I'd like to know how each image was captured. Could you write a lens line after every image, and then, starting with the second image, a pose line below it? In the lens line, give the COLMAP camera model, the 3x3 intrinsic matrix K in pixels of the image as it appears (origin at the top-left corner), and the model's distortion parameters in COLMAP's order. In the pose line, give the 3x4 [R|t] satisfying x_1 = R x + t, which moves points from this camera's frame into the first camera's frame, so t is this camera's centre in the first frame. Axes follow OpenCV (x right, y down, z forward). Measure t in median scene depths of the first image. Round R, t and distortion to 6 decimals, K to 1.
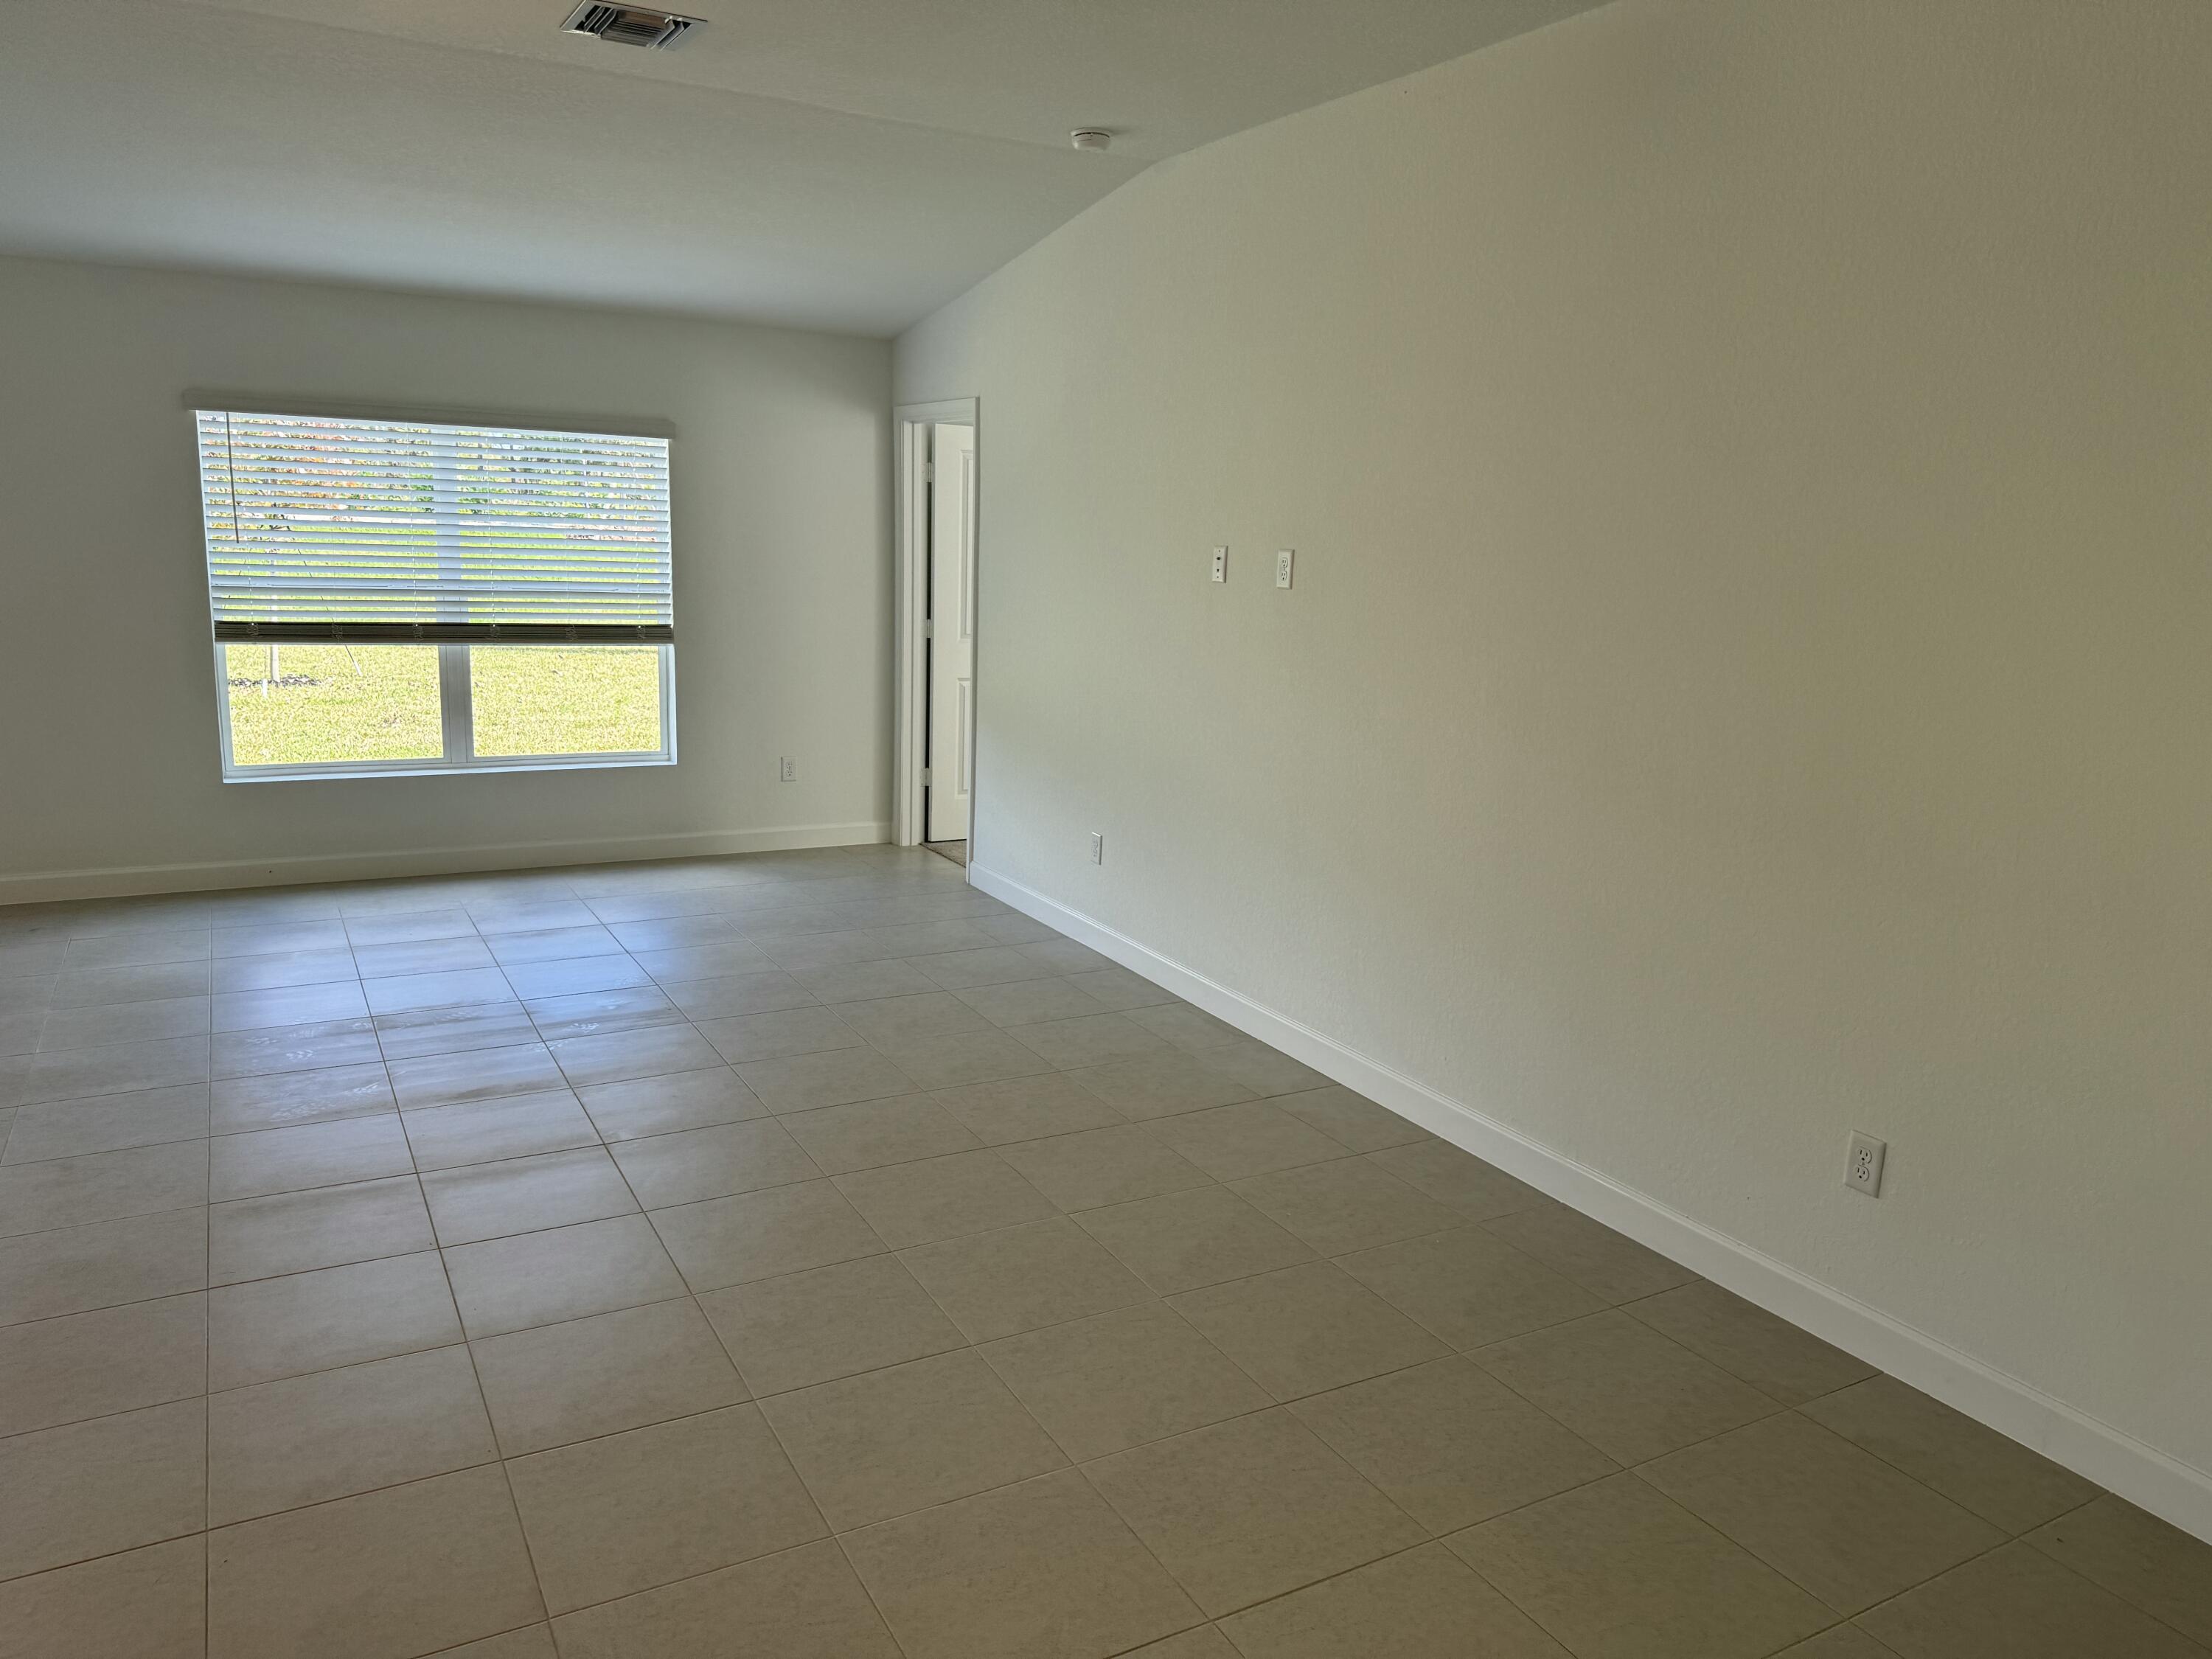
lens RADIAL K [[1542.5, 0, 1133.8], [0, 1542.5, 836.5], [0, 0, 1]] dist [0.052050, -0.119413]
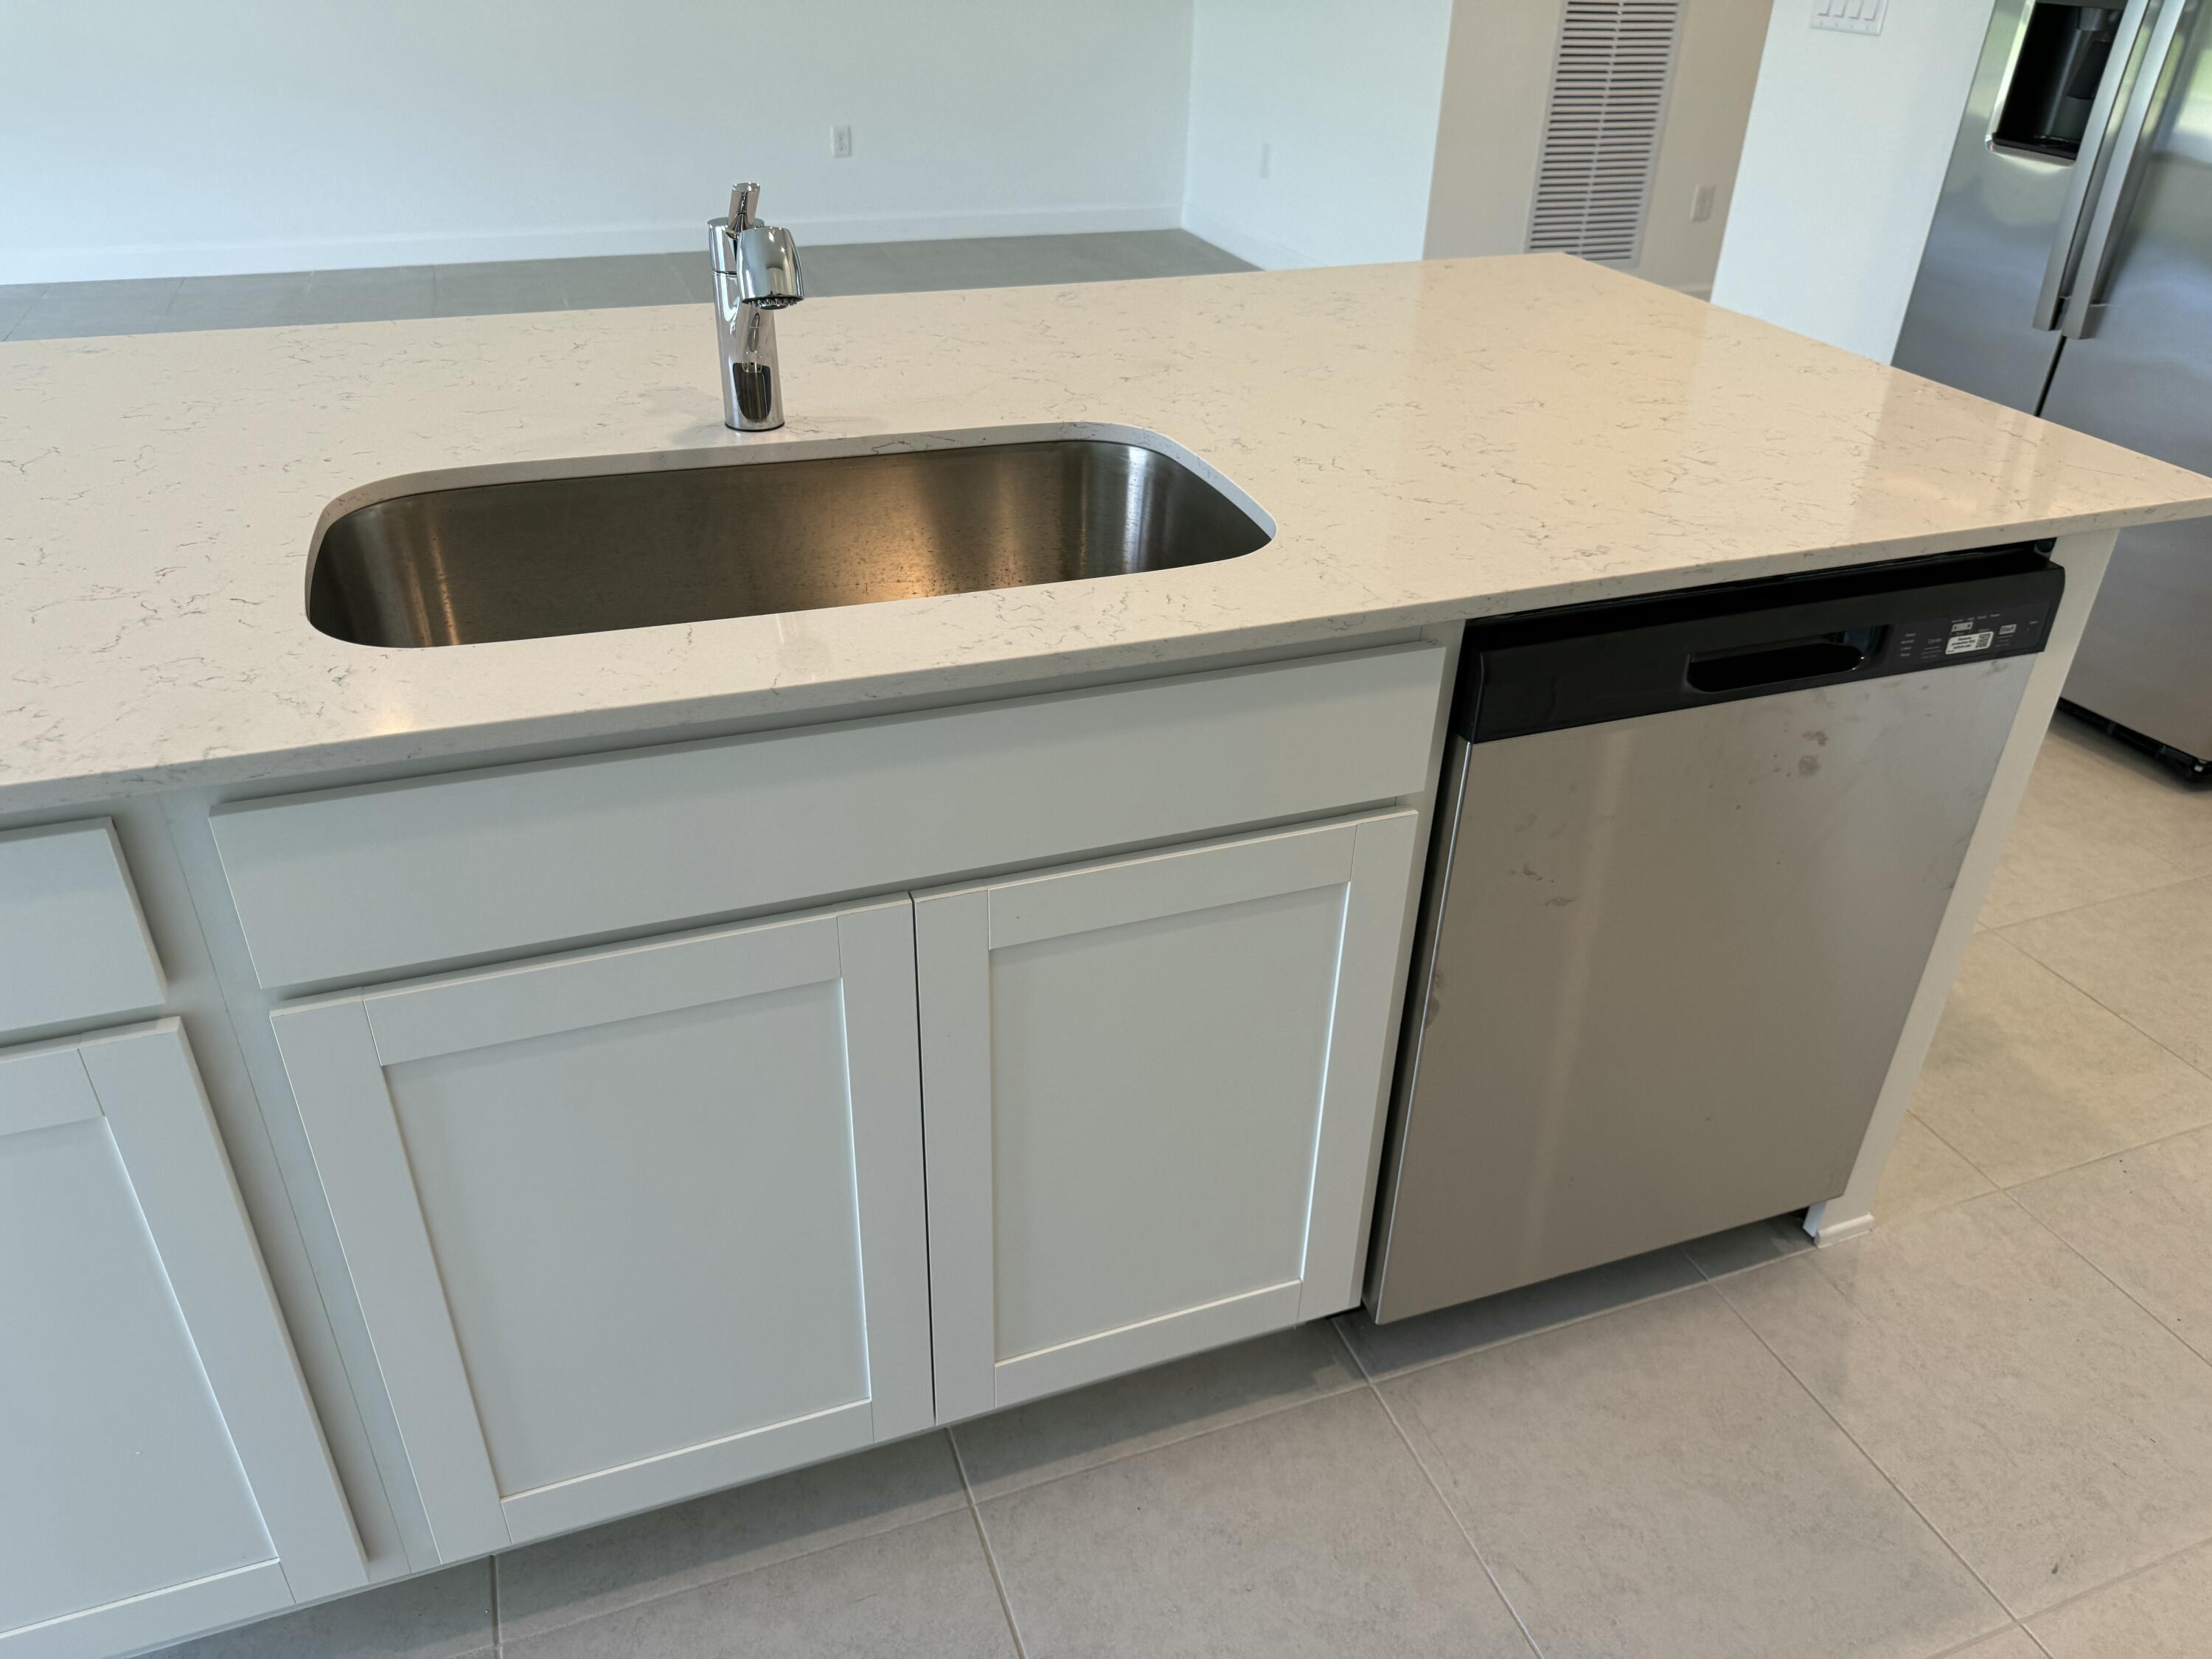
lens RADIAL K [[1545.8, 0, 1094.2], [0, 1545.8, 838.9], [0, 0, 1]] dist [0.100889, -0.145891]
pose [[0.180351, -0.547520, 0.817126, -0.748990], [0.195842, 0.834104, 0.515671, -0.010295], [-0.963908, 0.067026, 0.257659, 0.093888]]
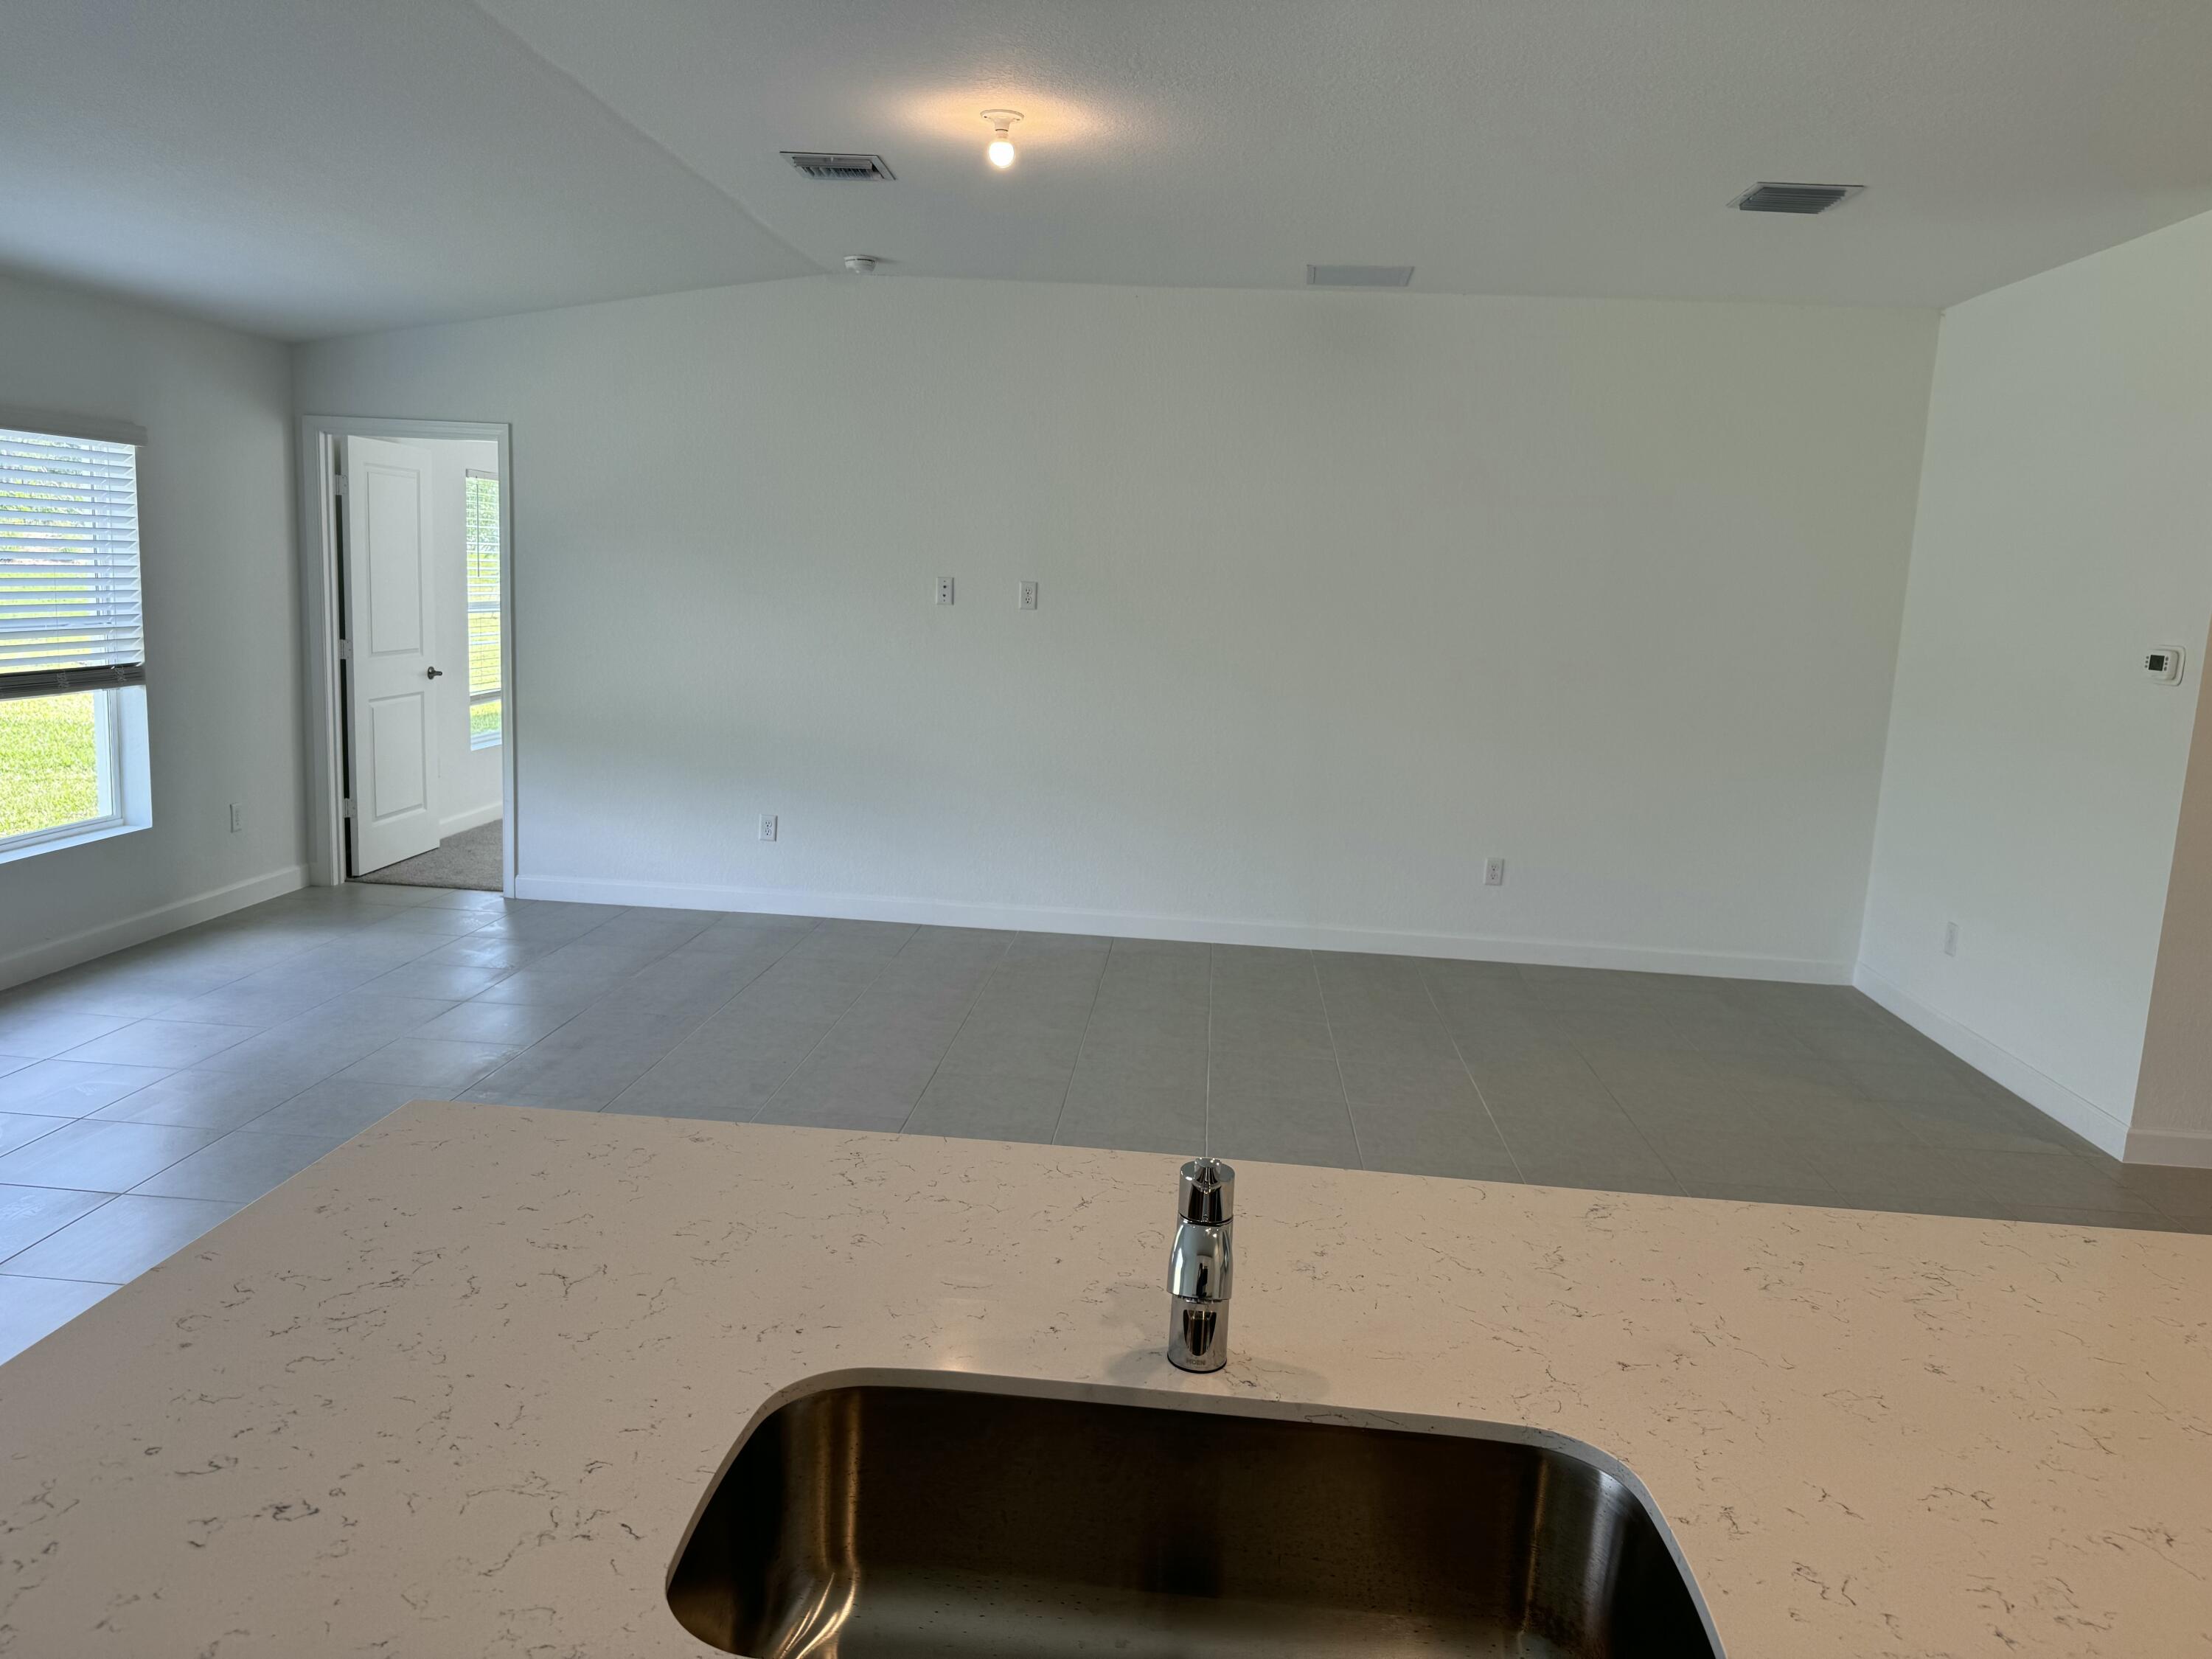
lens RADIAL K [[1571.9, 0, 1111.9], [0, 1571.9, 828.4], [0, 0, 1]] dist [0.039566, -0.036607]
pose [[0.566151, -0.145990, 0.811270, -0.718655], [0.138179, 0.987073, 0.081197, -0.044694], [-0.812637, 0.066131, 0.579006, 0.072812]]
